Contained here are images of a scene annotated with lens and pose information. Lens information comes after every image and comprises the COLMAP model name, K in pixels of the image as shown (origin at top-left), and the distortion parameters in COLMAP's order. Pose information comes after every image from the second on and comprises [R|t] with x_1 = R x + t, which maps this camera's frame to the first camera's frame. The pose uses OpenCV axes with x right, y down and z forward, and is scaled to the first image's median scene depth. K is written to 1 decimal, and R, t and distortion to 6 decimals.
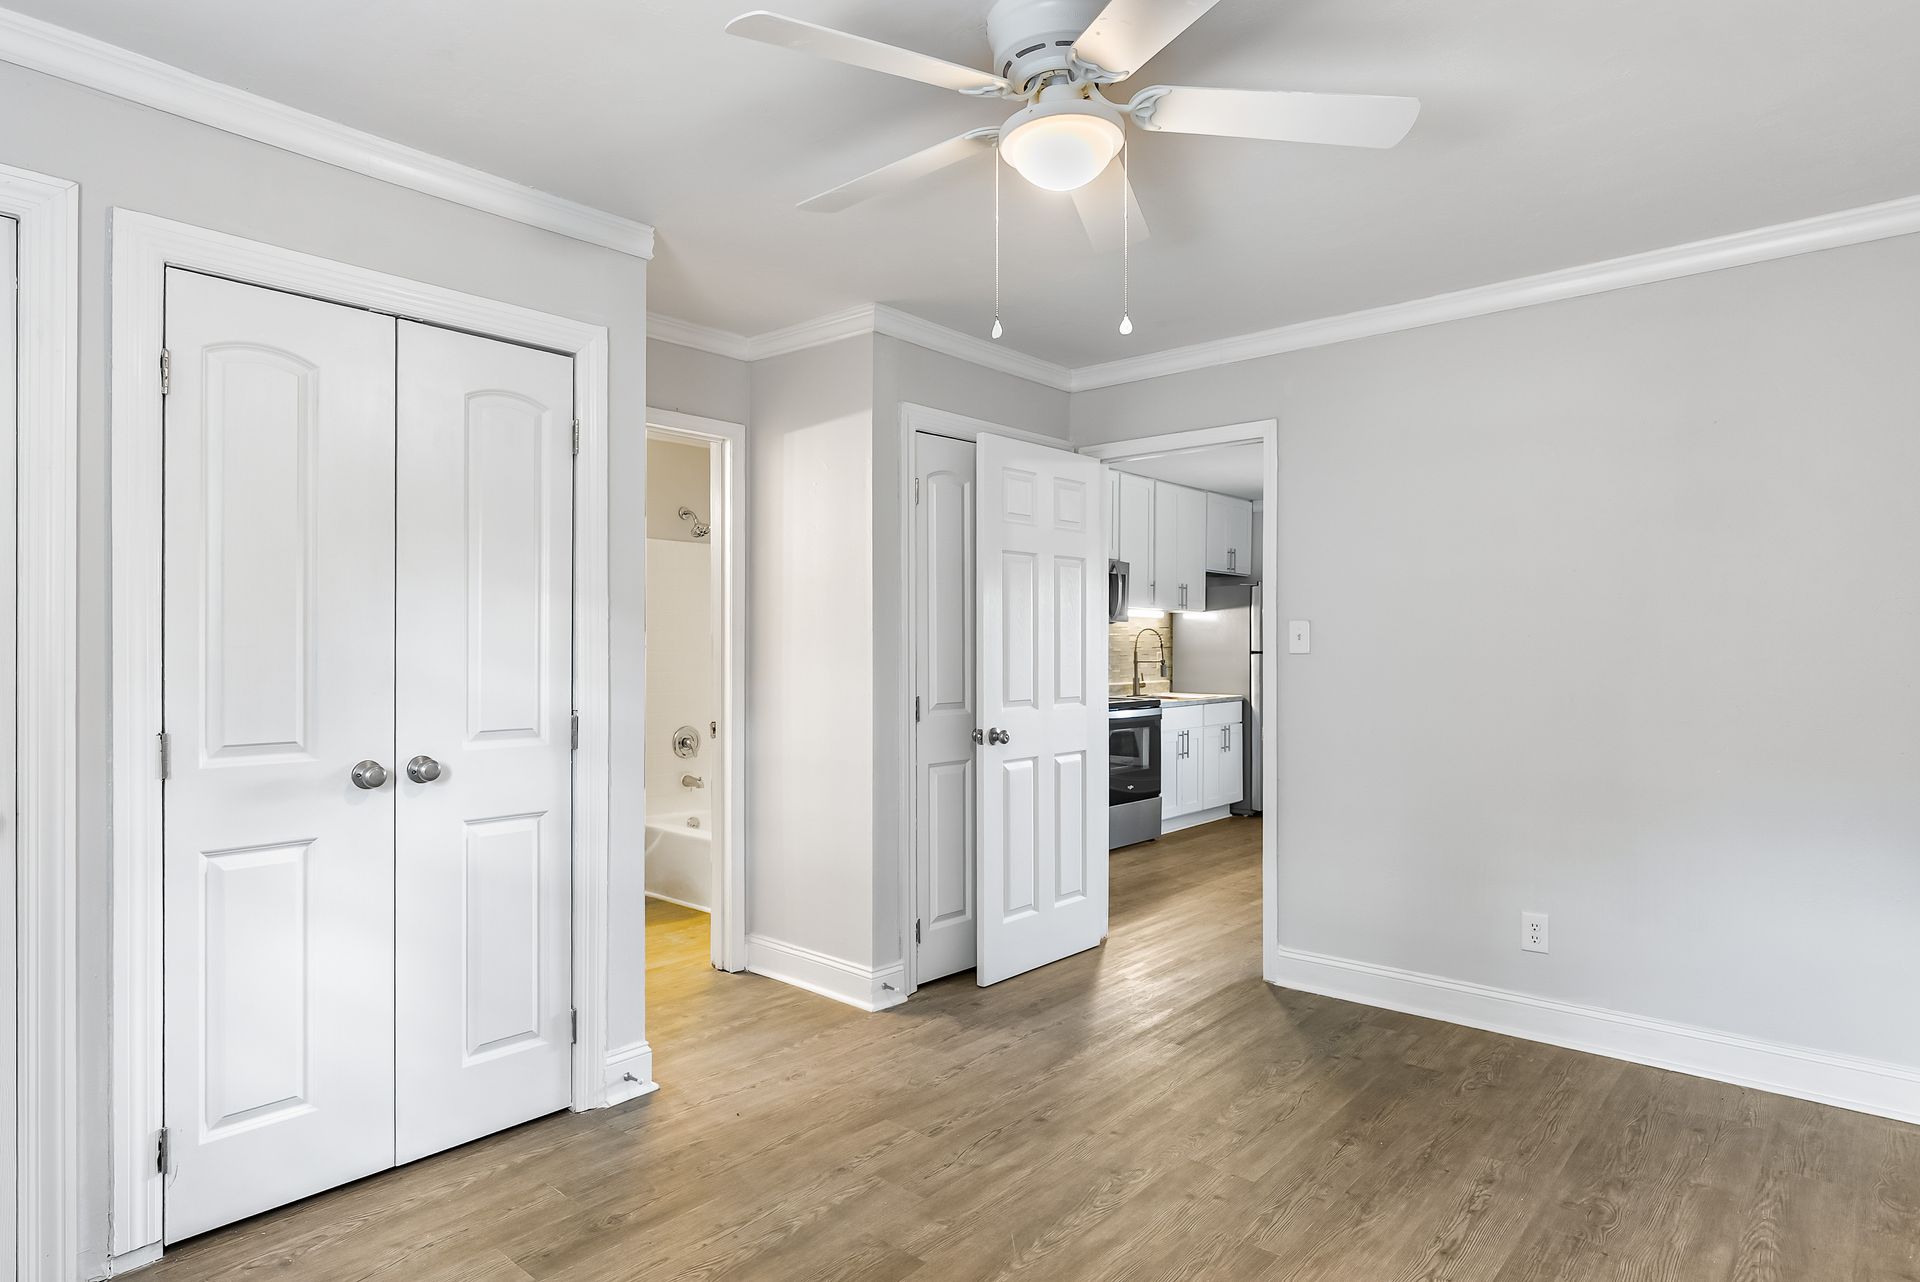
lens RADIAL K [[1068.5, 0, 953.4], [0, 1068.5, 646.2], [0, 0, 1]] dist [-0.002892, 0.001187]
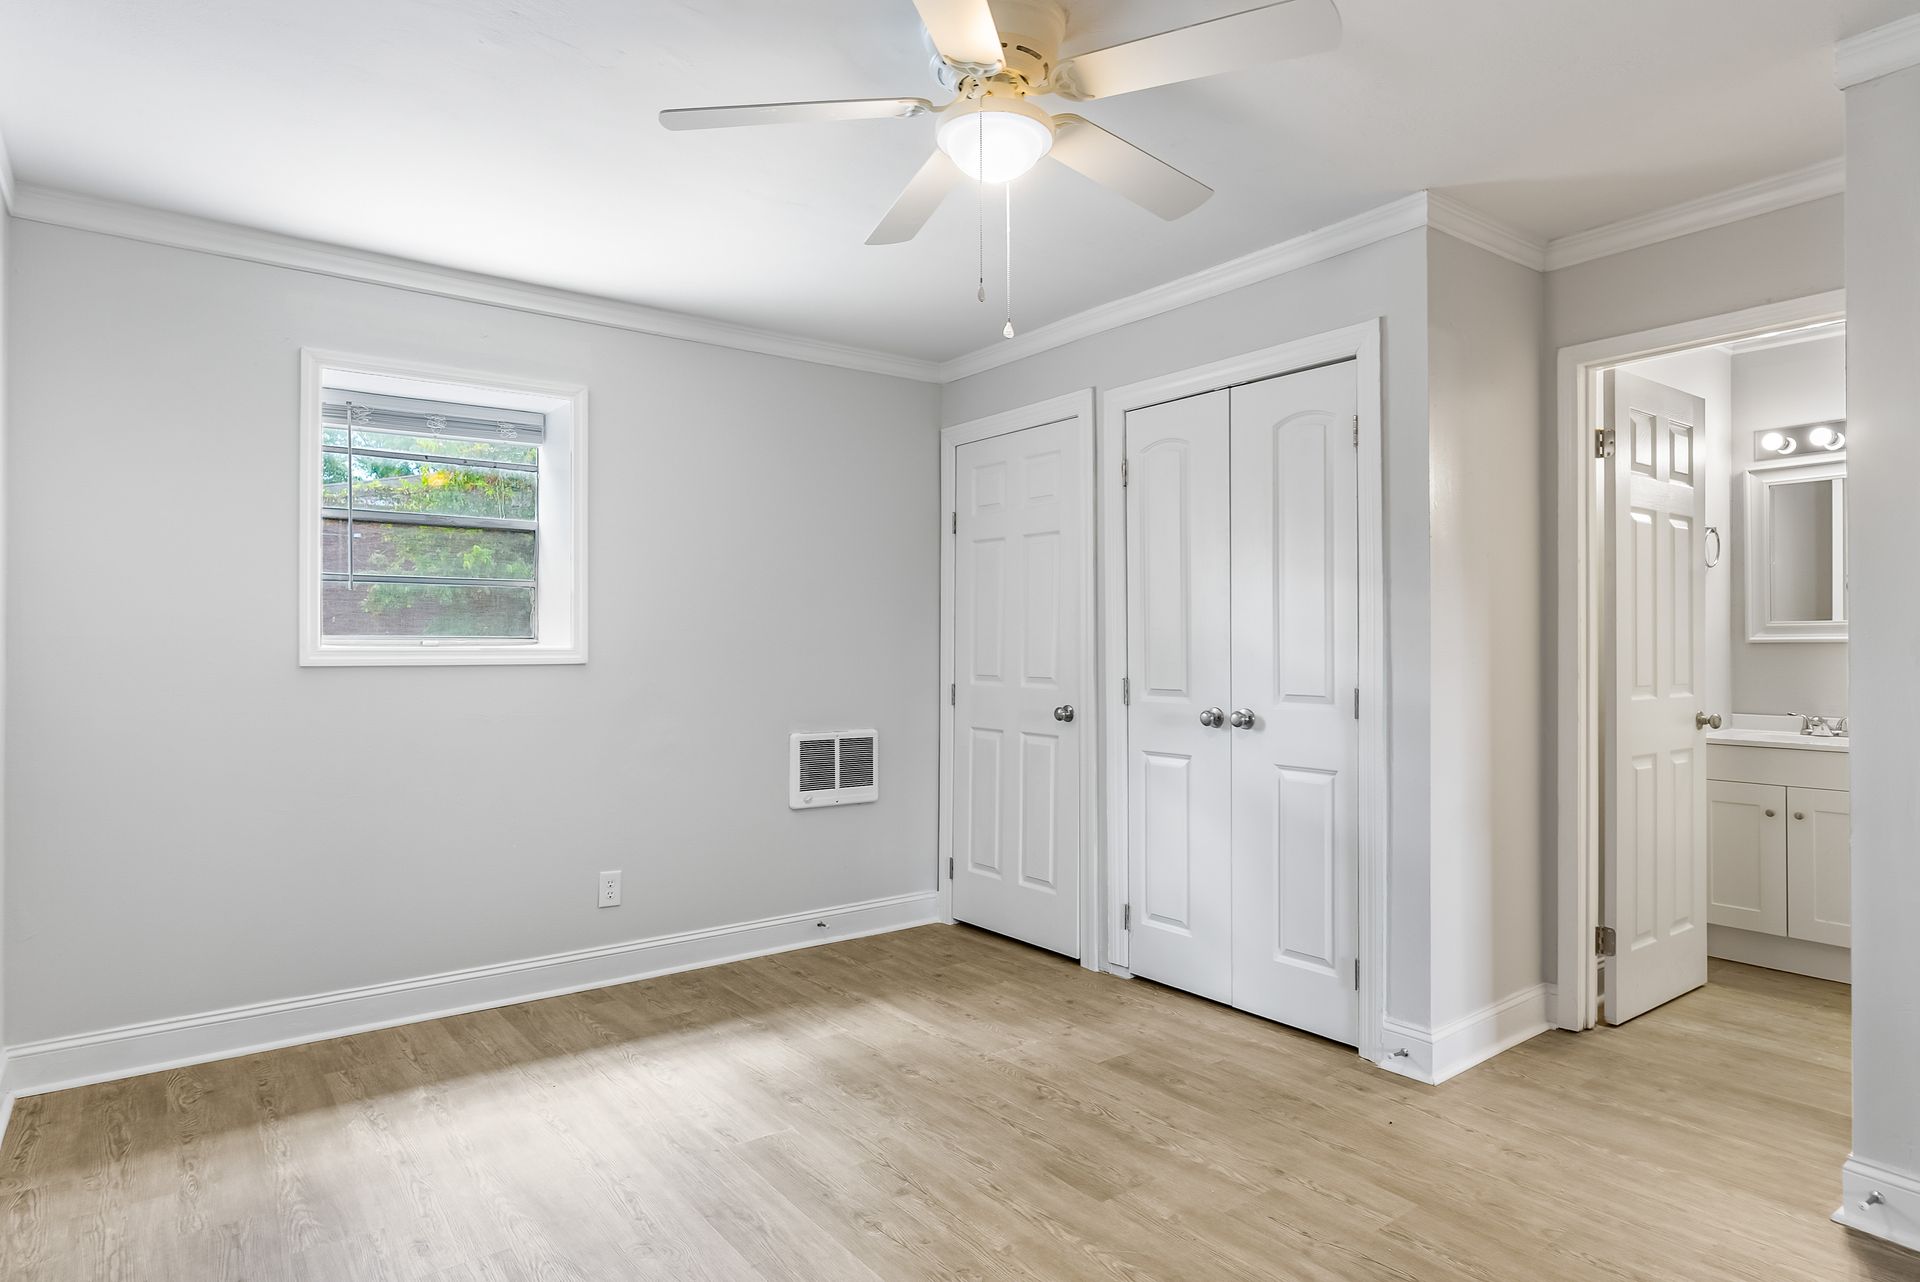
lens RADIAL K [[1068.5, 0, 953.4], [0, 1068.5, 646.2], [0, 0, 1]] dist [-0.002892, 0.001187]
pose [[-0.199938, -0.003724, -0.979801, 0.899839], [0.002049, 0.999989, -0.004219, 0.030402], [0.979806, -0.002851, -0.199928, 0.930211]]
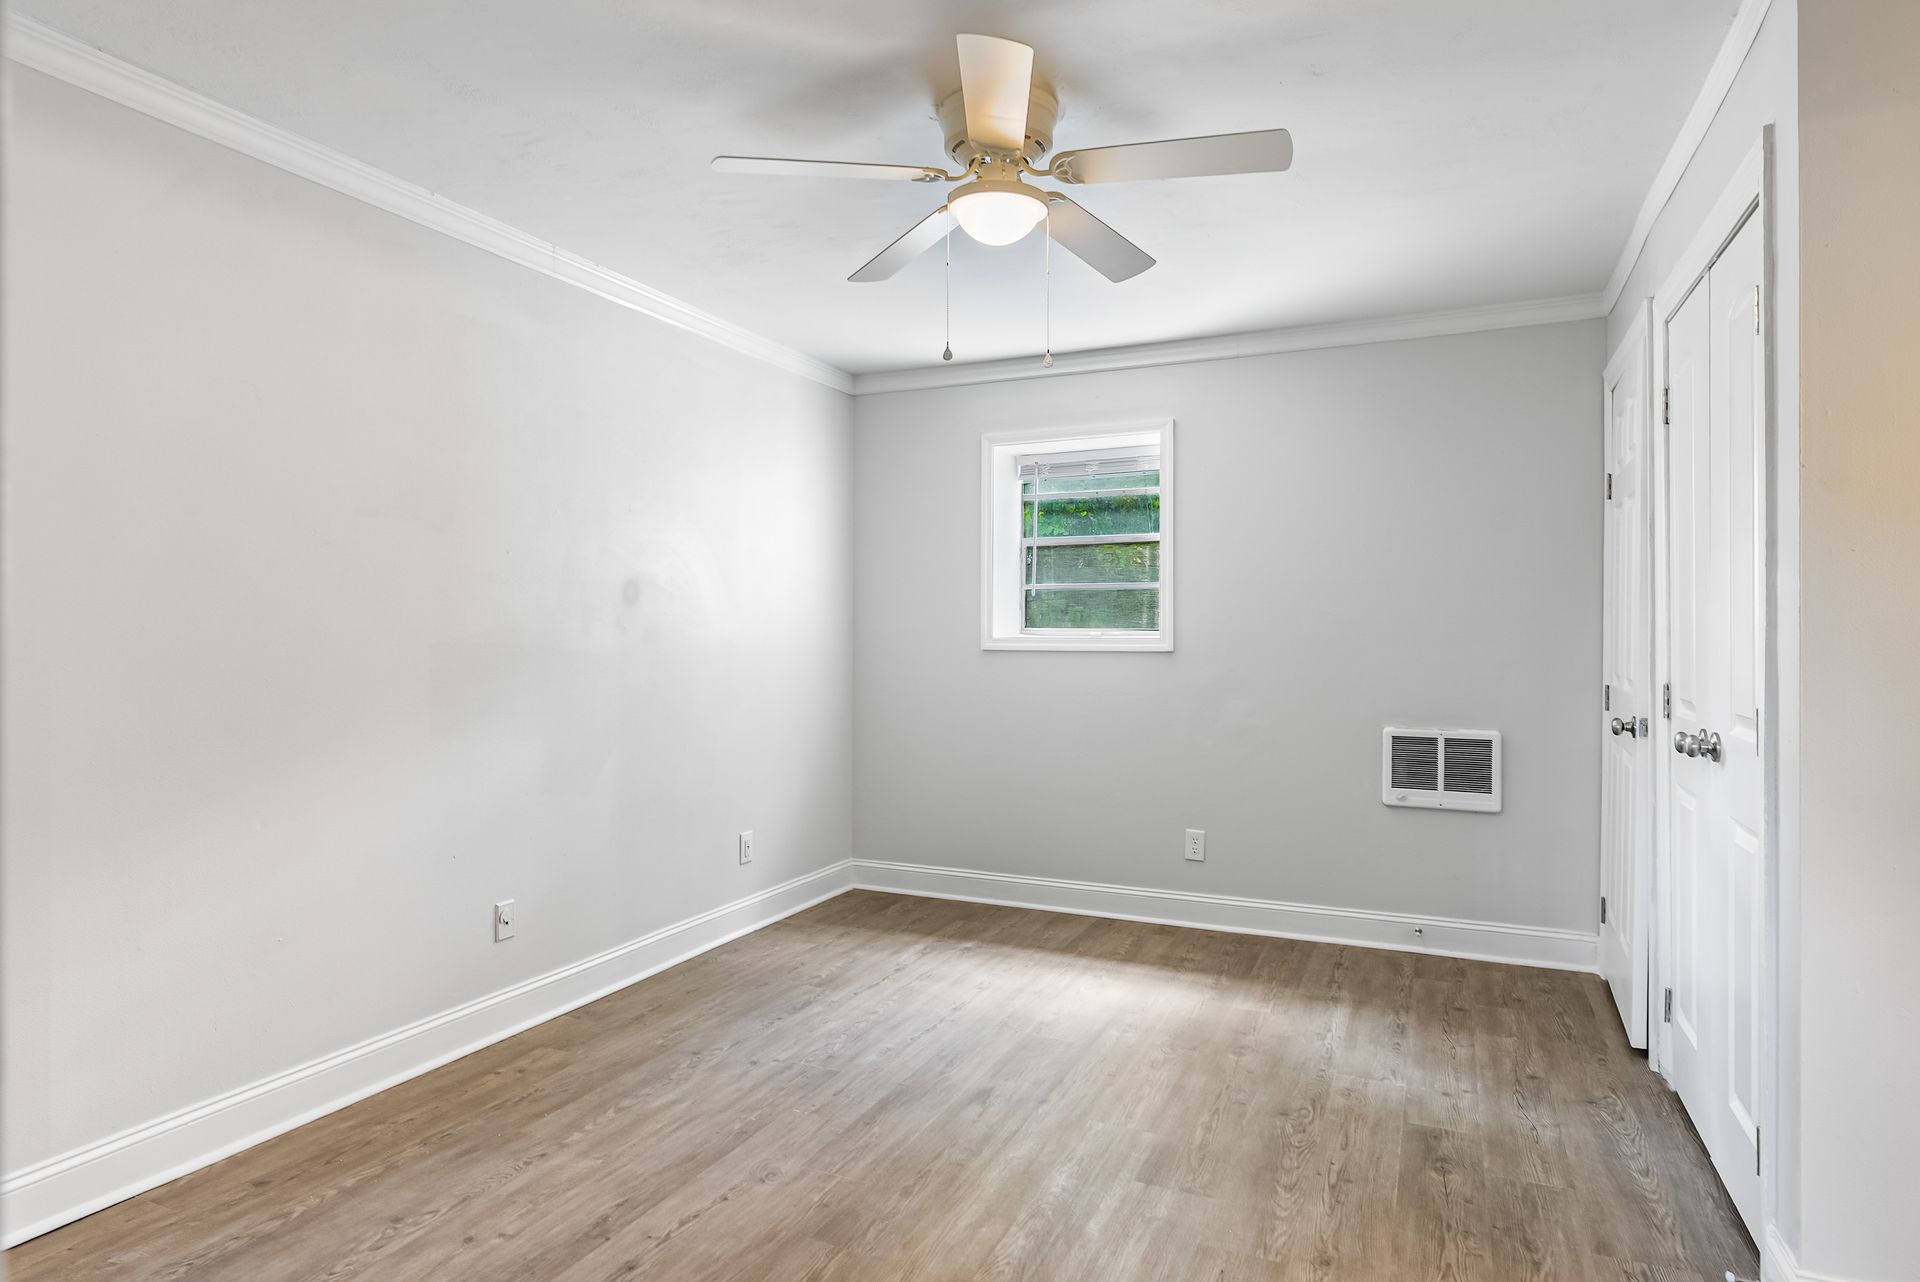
lens RADIAL K [[1074.8, 0, 960.0], [0, 1074.8, 641.0], [0, 0, 1]] dist [0.003633, 0.002118]
pose [[-0.955837, 0.000639, -0.293897, 0.405938], [-0.001164, 0.999982, 0.005960, 0.019193], [0.293895, 0.006039, -0.955818, 1.732669]]
